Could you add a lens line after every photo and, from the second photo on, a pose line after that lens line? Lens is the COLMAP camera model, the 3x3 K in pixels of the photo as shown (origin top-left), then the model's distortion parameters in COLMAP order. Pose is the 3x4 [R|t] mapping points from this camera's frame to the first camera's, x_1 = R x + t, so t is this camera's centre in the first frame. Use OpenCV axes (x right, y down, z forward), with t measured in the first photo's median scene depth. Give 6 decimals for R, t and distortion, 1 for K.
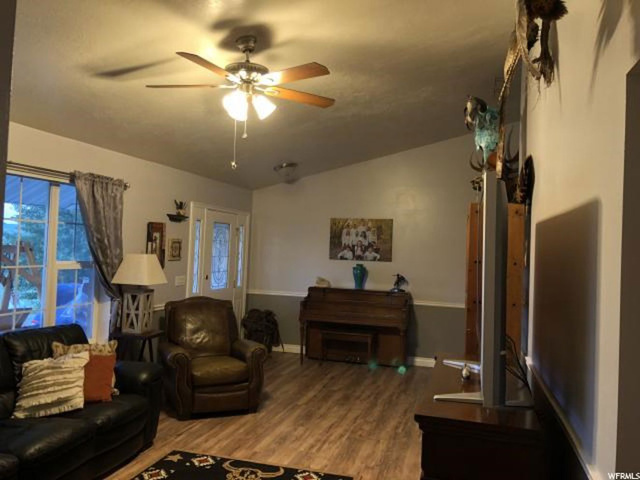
lens RADIAL K [[519.6, 0, 323.4], [0, 519.6, 238.5], [0, 0, 1]] dist [0.010448, 0.010080]
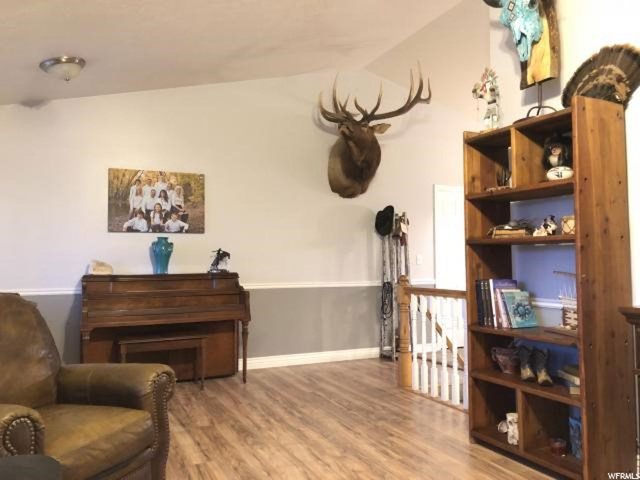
lens RADIAL K [[519.6, 0, 318.6], [0, 519.6, 244.8], [0, 0, 1]] dist [0.010448, 0.010080]
pose [[0.760981, -0.020981, 0.648435, -0.214805], [0.023338, 0.999715, 0.004959, 0.060080], [-0.648355, 0.011360, 0.761254, 0.345789]]
